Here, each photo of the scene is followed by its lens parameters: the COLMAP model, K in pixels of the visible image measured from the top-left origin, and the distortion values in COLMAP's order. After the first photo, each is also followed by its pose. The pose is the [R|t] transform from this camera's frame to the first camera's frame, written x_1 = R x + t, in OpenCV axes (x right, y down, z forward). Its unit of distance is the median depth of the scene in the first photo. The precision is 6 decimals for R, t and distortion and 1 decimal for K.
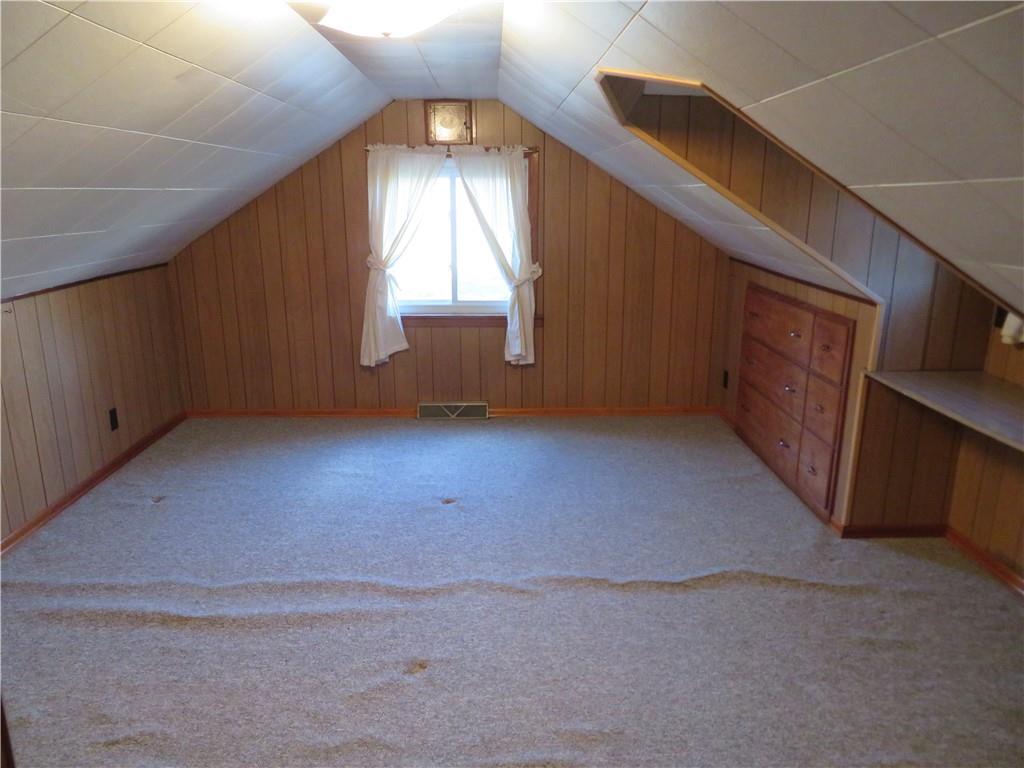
lens RADIAL K [[731.9, 0, 506.1], [0, 731.9, 382.7], [0, 0, 1]] dist [-0.007514, 0.001408]
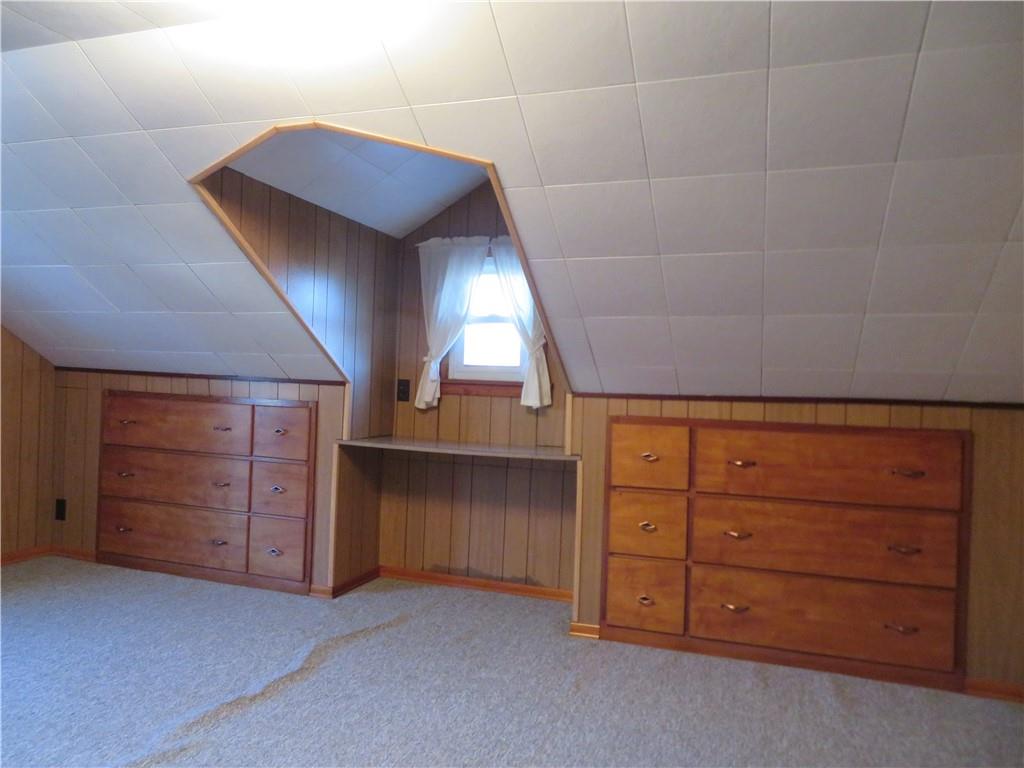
lens RADIAL K [[731.9, 0, 506.1], [0, 731.9, 382.7], [0, 0, 1]] dist [-0.007514, 0.001408]
pose [[0.340324, 0.023500, 0.940015, -0.515645], [0.196371, 0.975869, -0.095491, 0.055203], [-0.919575, 0.217089, 0.327497, 0.350342]]
